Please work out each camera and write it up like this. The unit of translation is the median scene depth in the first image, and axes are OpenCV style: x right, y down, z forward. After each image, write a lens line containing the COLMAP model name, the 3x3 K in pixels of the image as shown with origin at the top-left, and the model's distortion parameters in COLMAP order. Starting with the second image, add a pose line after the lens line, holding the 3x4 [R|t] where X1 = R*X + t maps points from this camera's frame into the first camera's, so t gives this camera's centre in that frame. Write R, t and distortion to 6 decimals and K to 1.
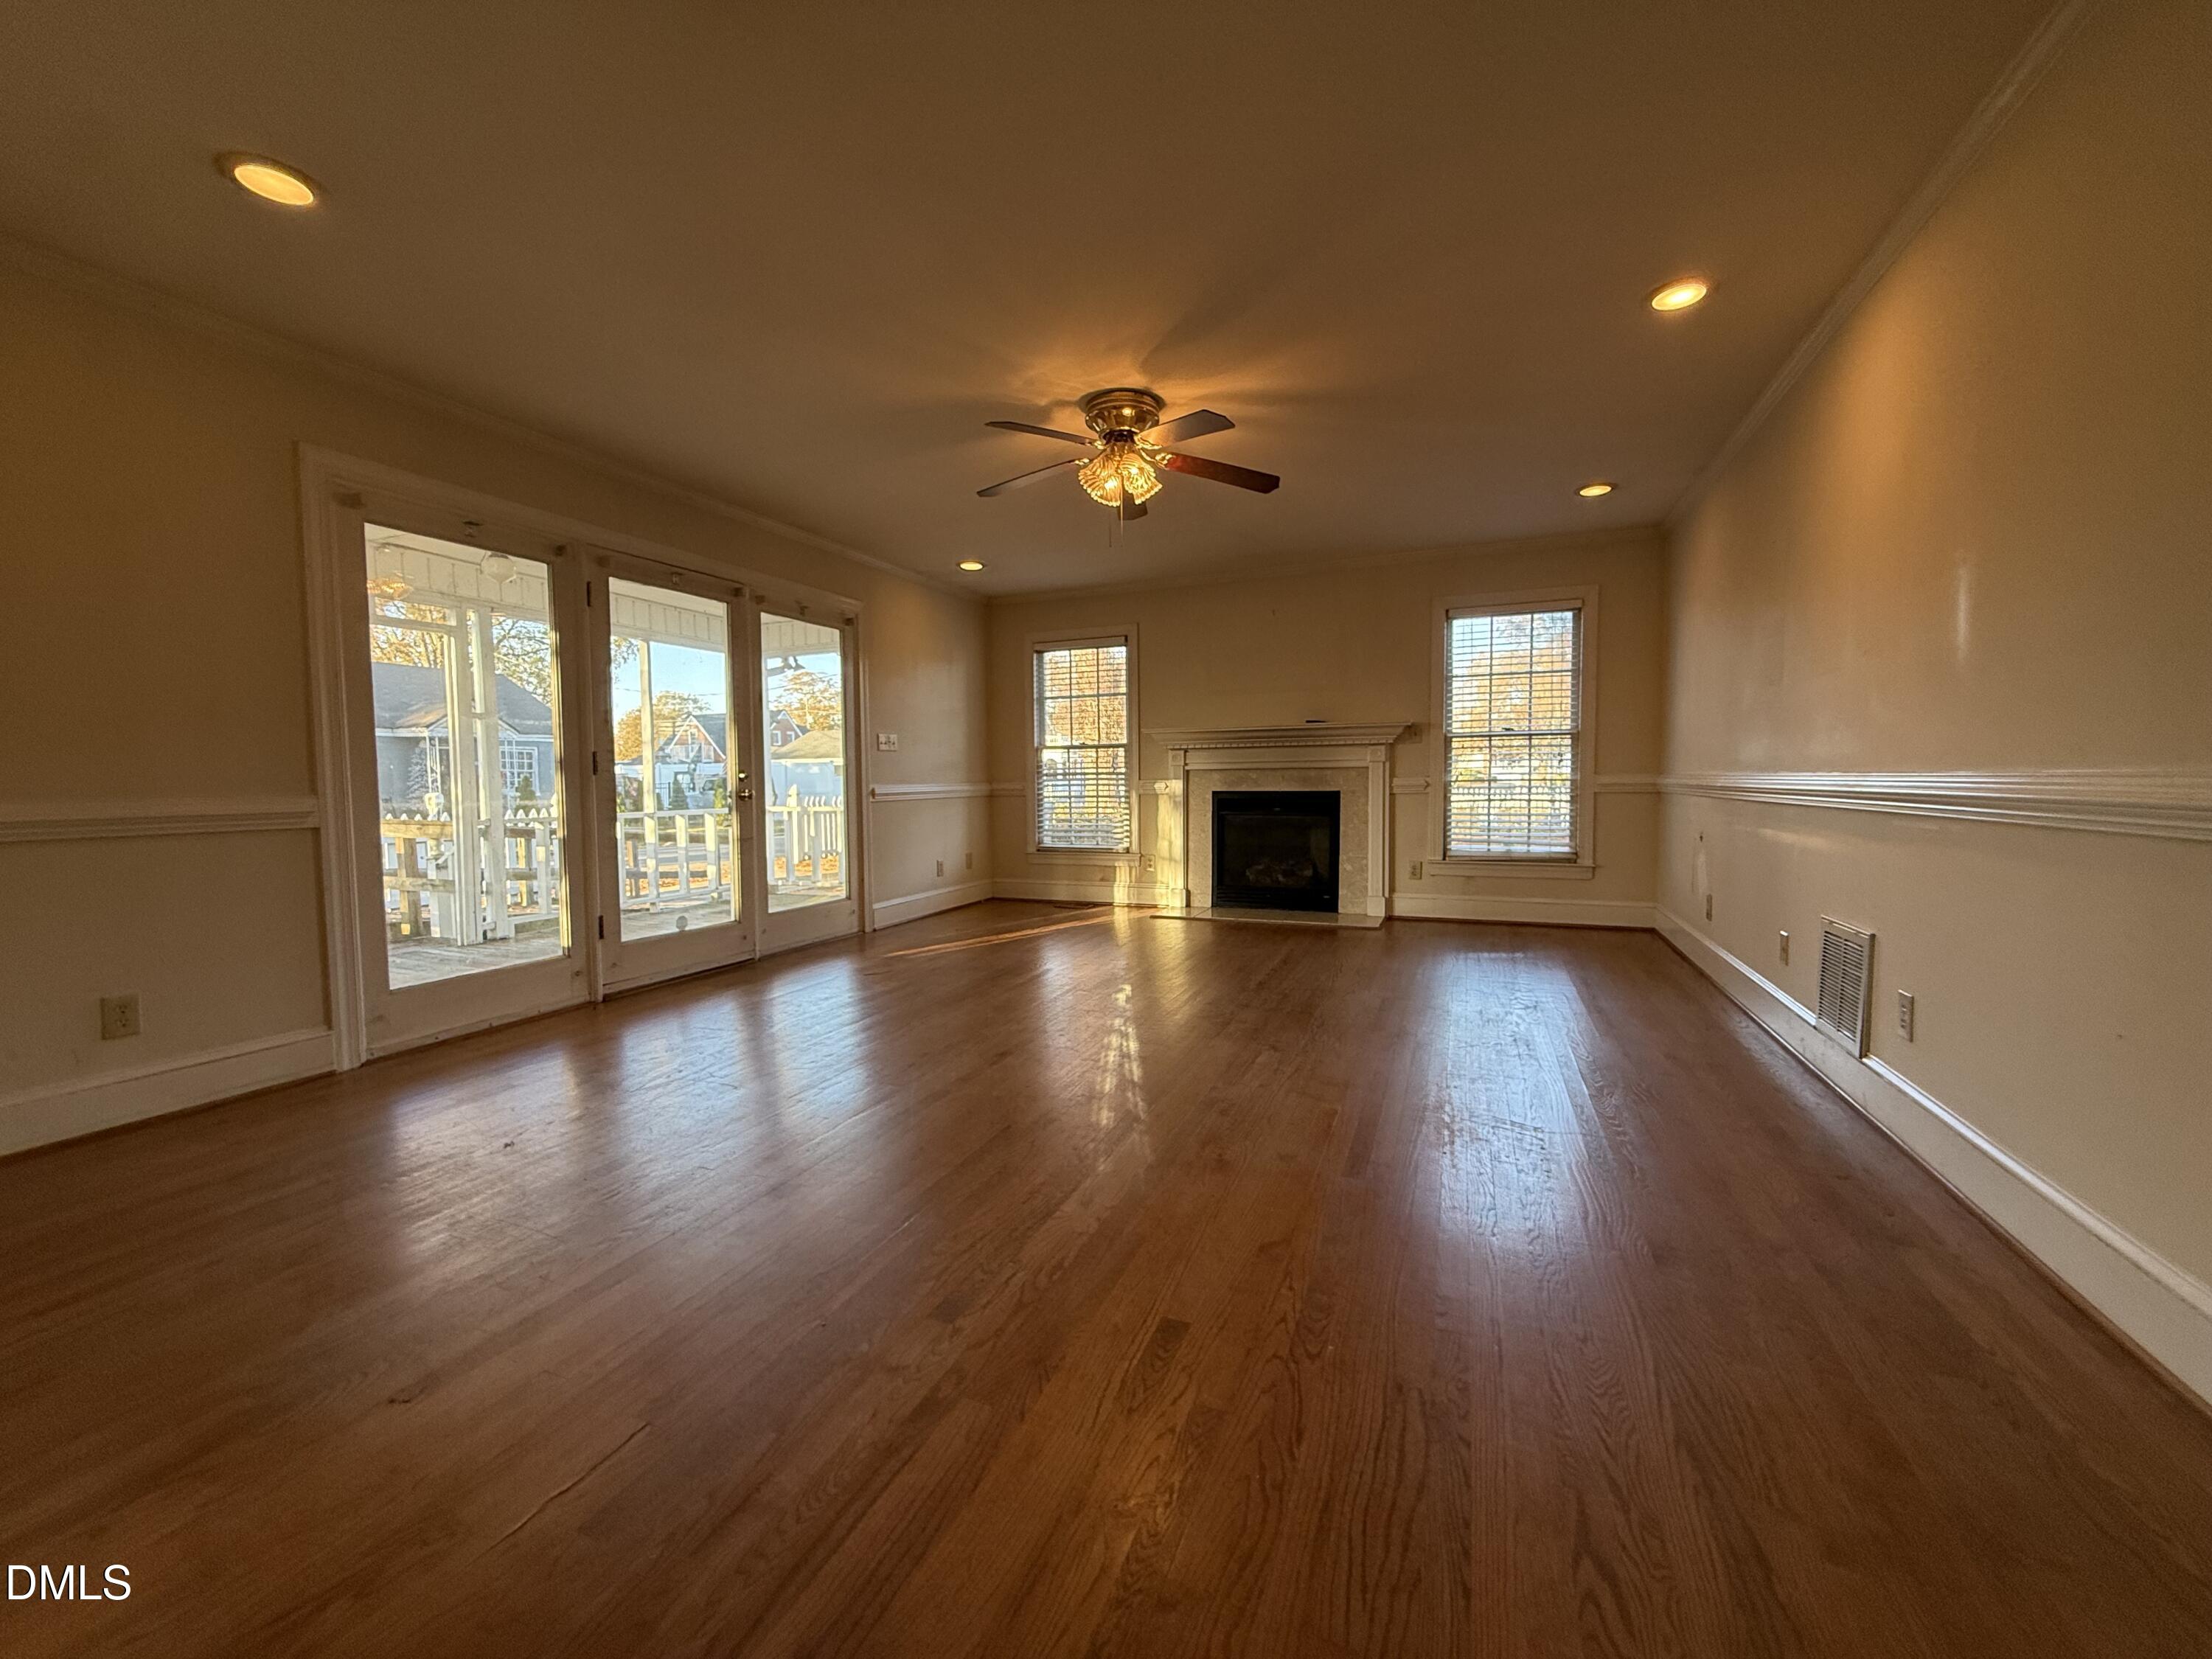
lens RADIAL K [[881.6, 0, 1109.1], [0, 881.6, 828.7], [0, 0, 1]] dist [0.001415, -0.000232]
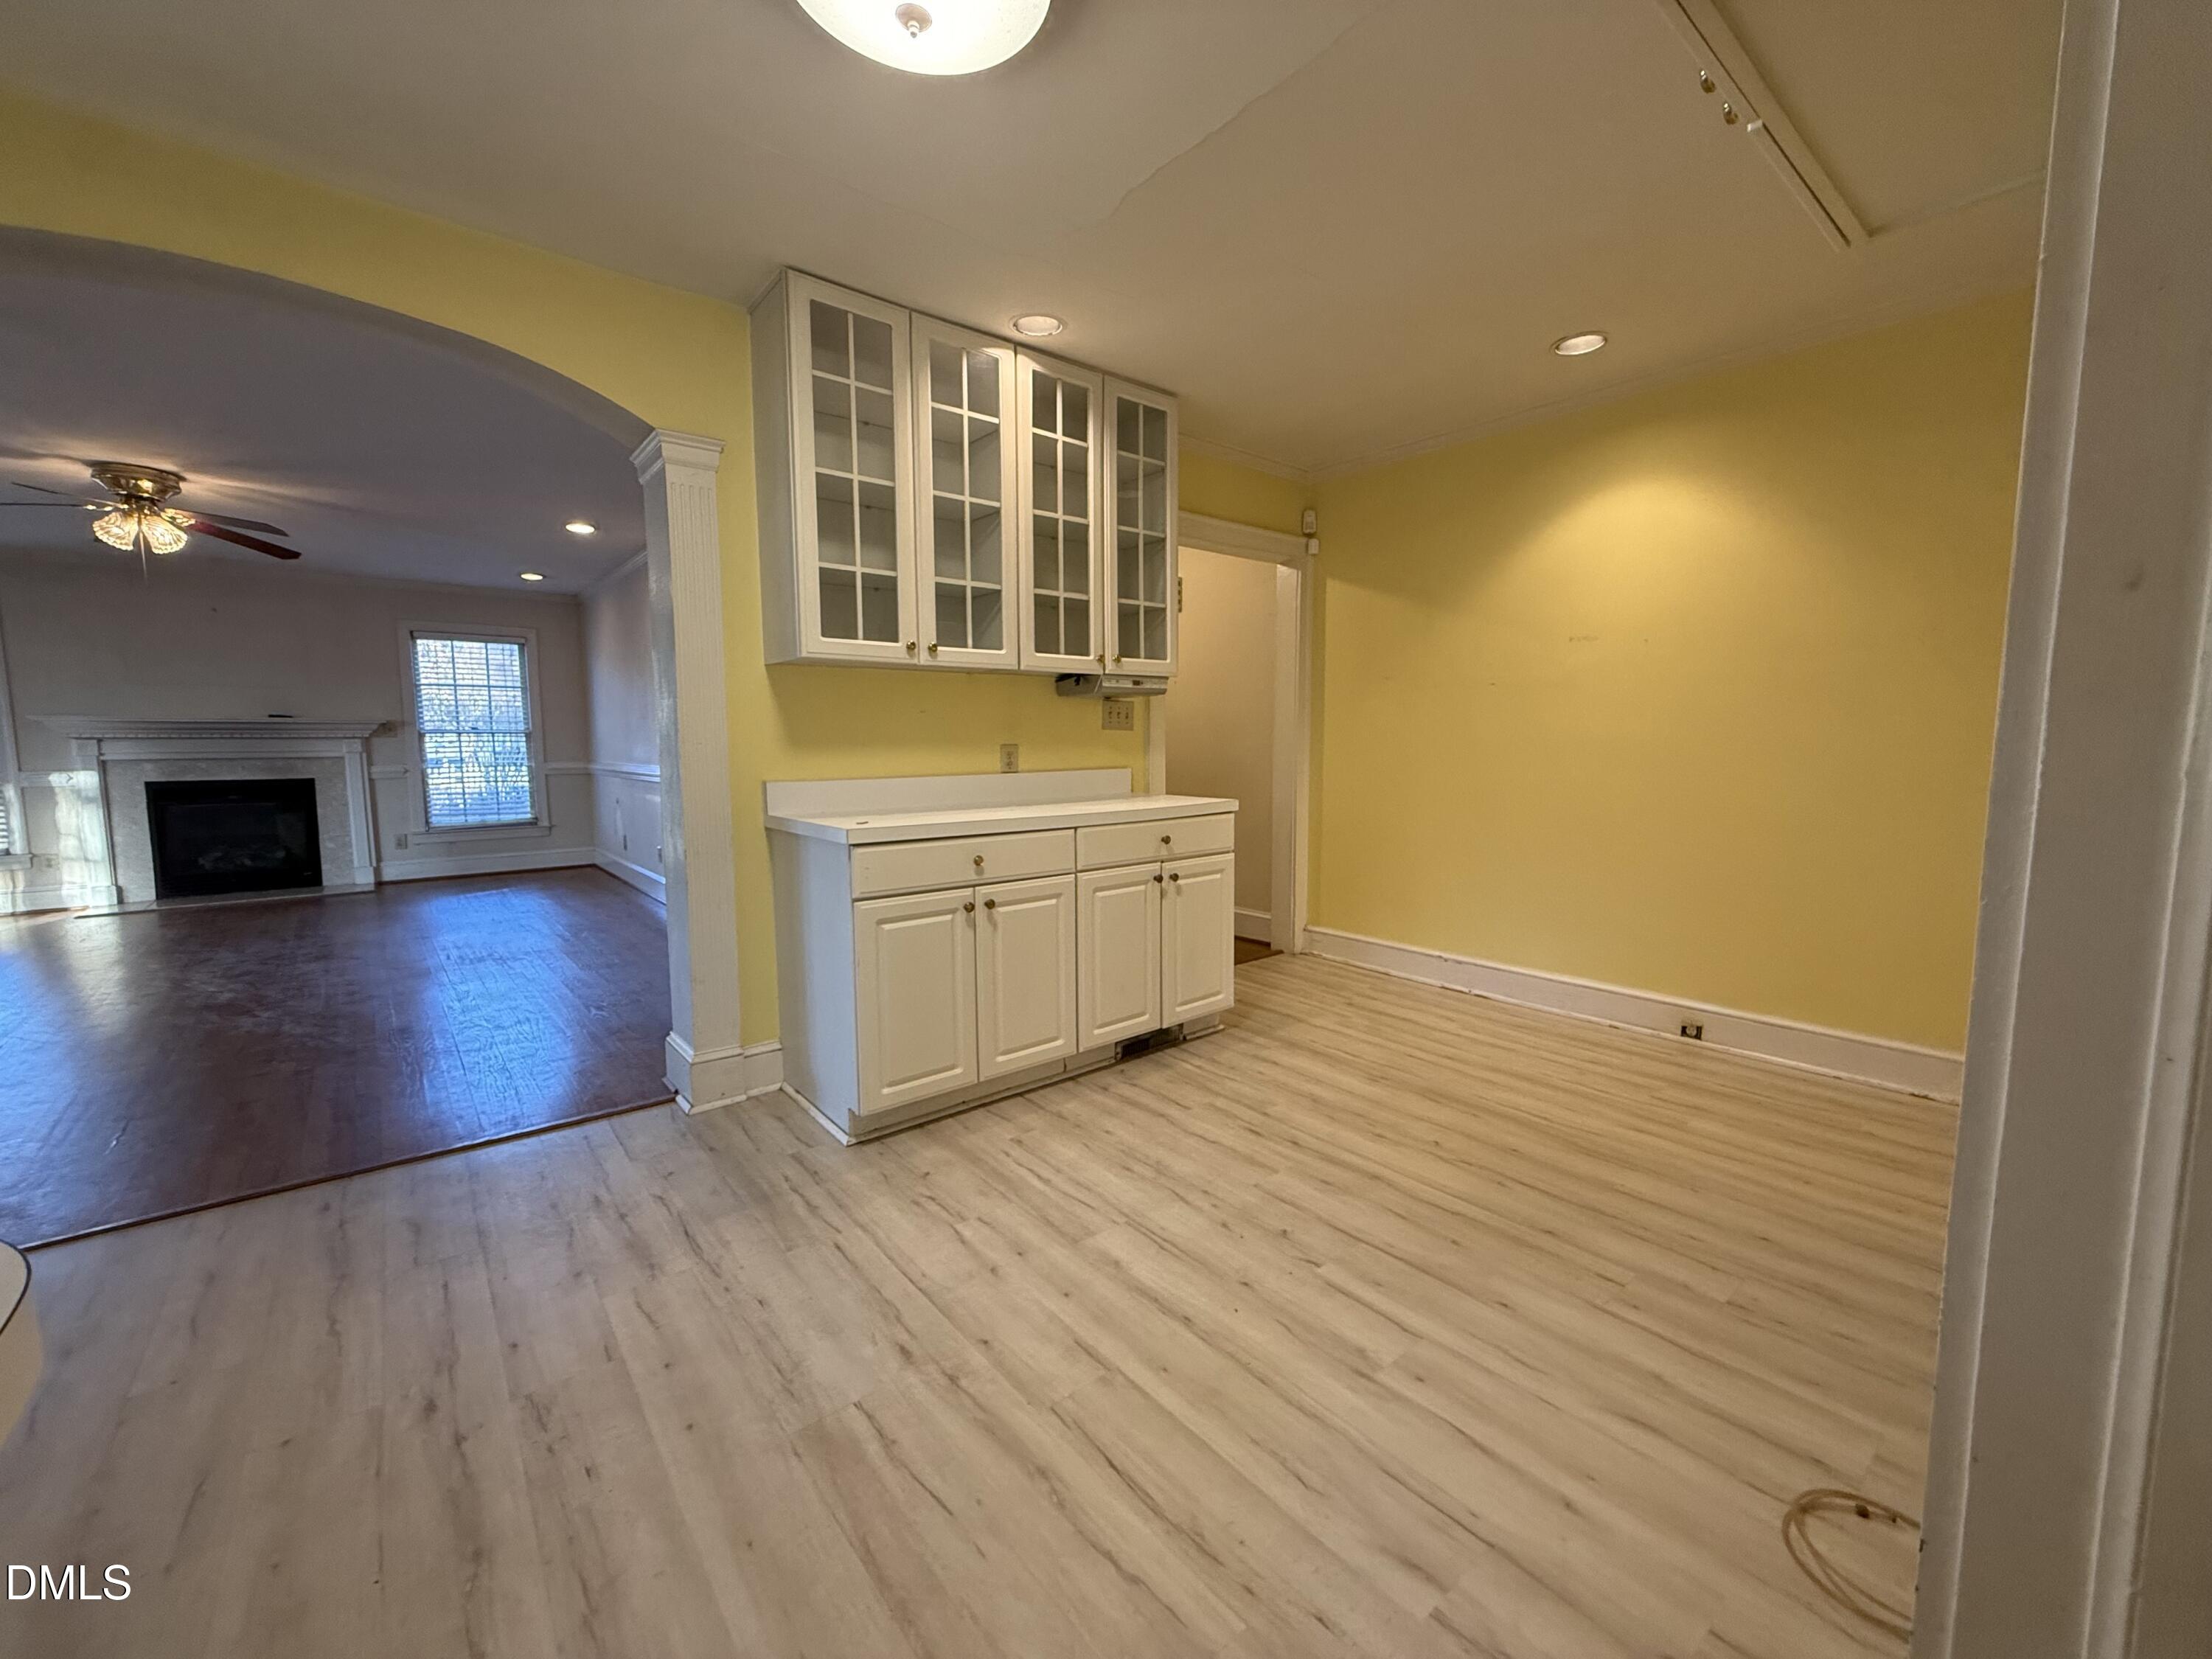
lens RADIAL K [[881.6, 0, 1098.0], [0, 881.6, 828.9], [0, 0, 1]] dist [0.001415, -0.000232]
pose [[0.470562, -0.078487, 0.878869, -0.261047], [0.051479, 0.996781, 0.061454, 0.004073], [-0.880864, 0.016325, 0.473088, -0.414119]]
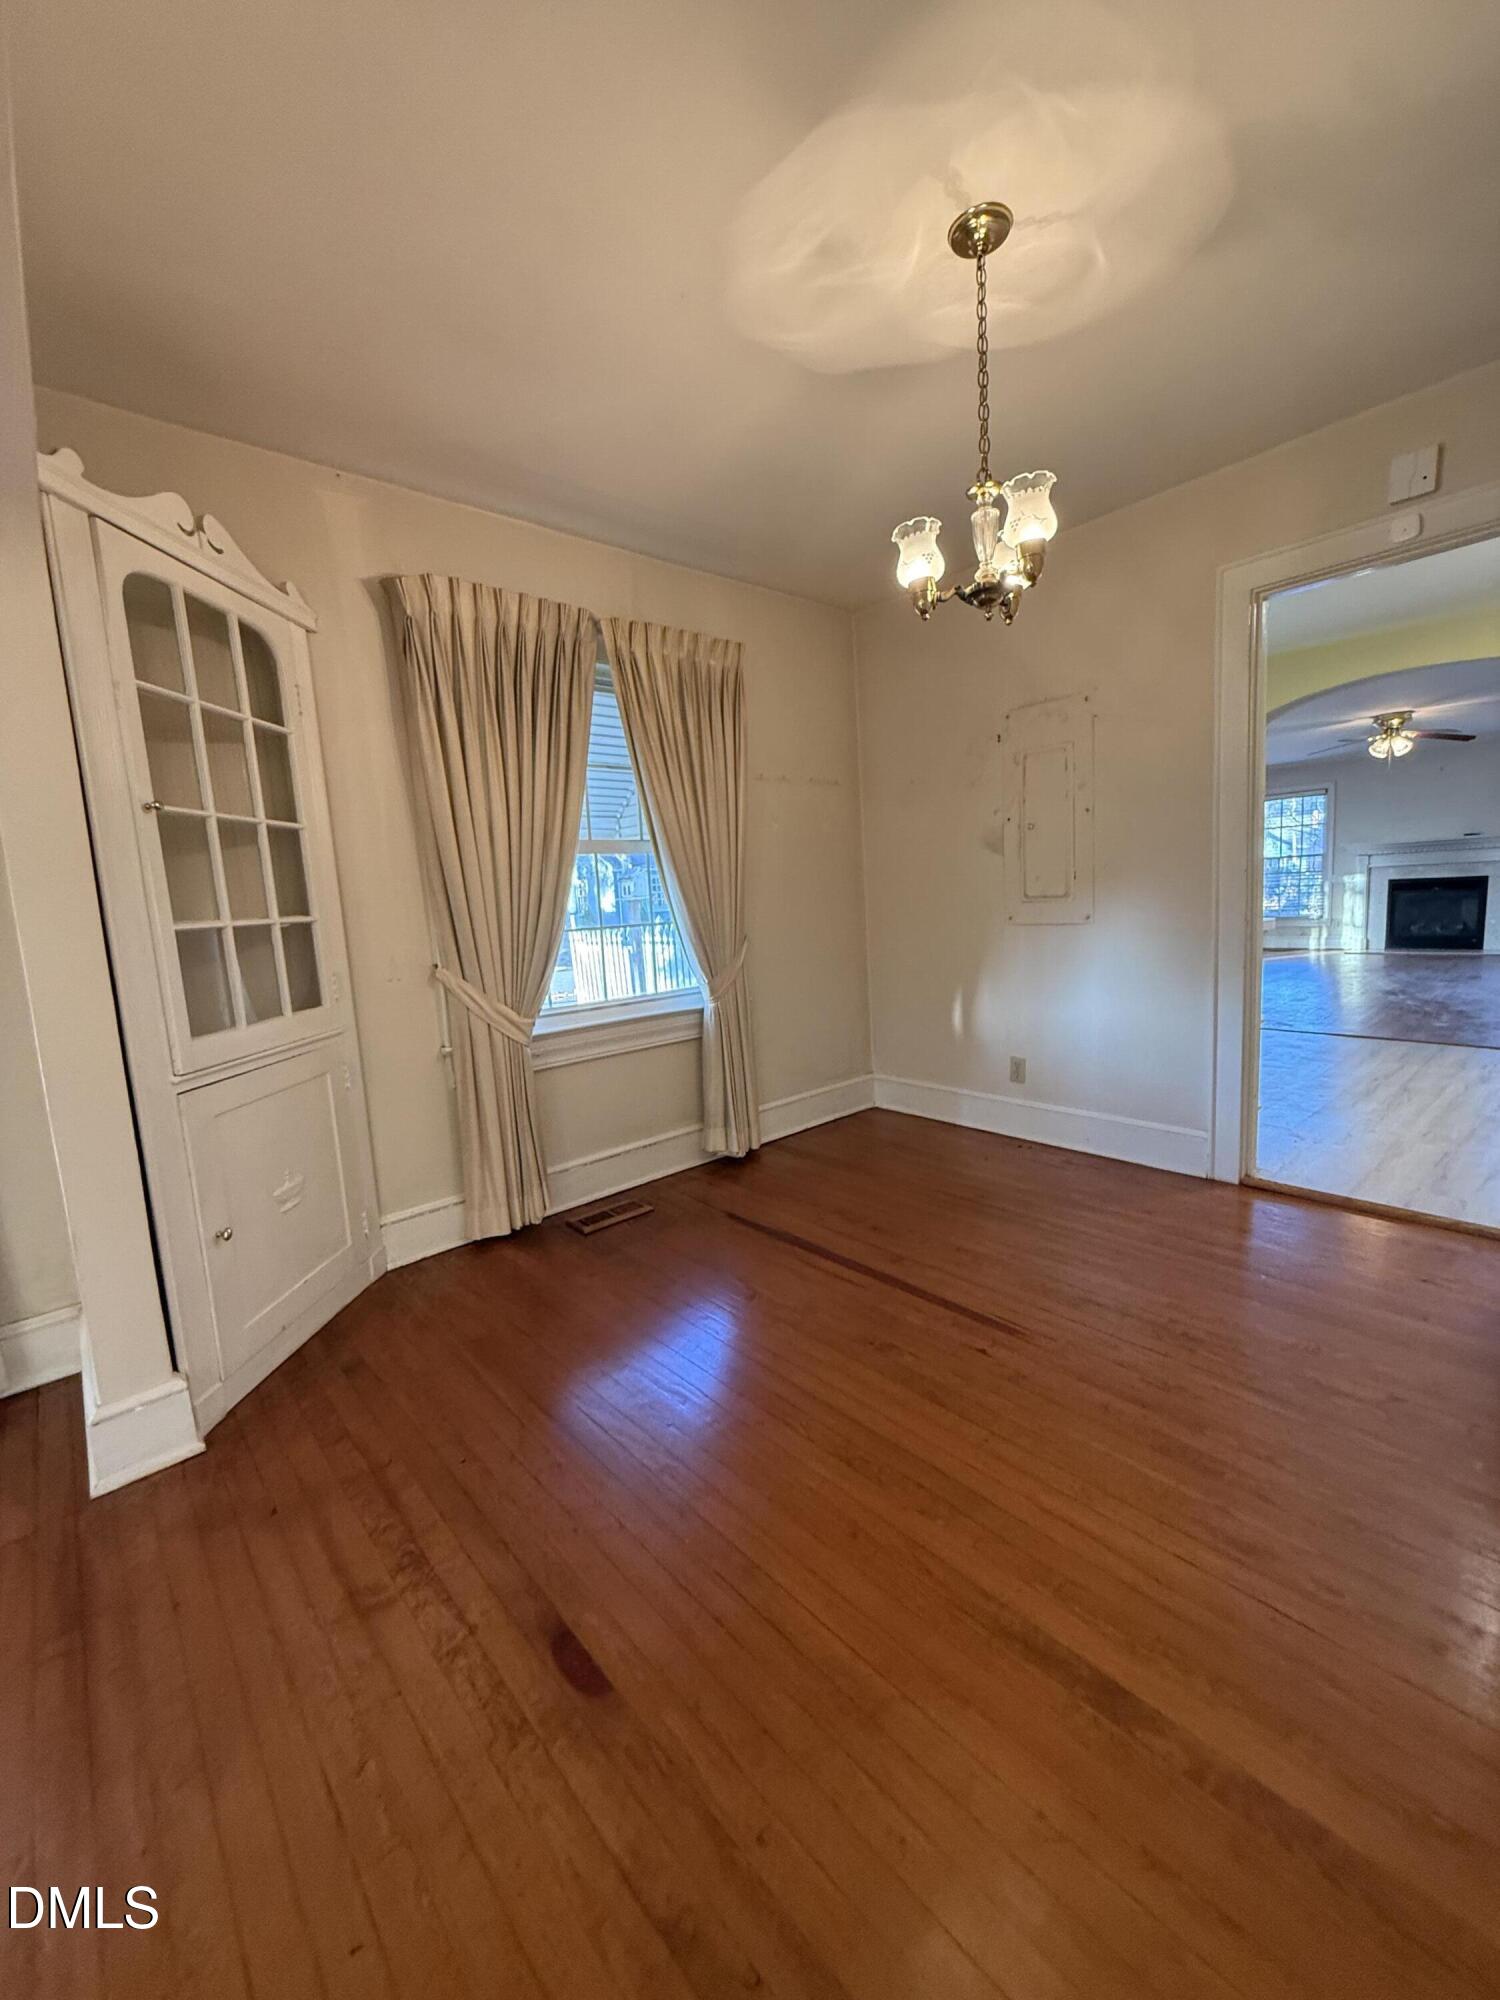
lens RADIAL K [[797.1, 0, 750.8], [0, 797.1, 993.0], [0, 0, 1]] dist [0.001415, -0.000232]
pose [[0.900844, 0.014059, -0.433916, -0.327788], [0.020164, 0.997042, 0.074167, 0.037283], [0.433675, -0.075563, 0.897895, -0.948589]]
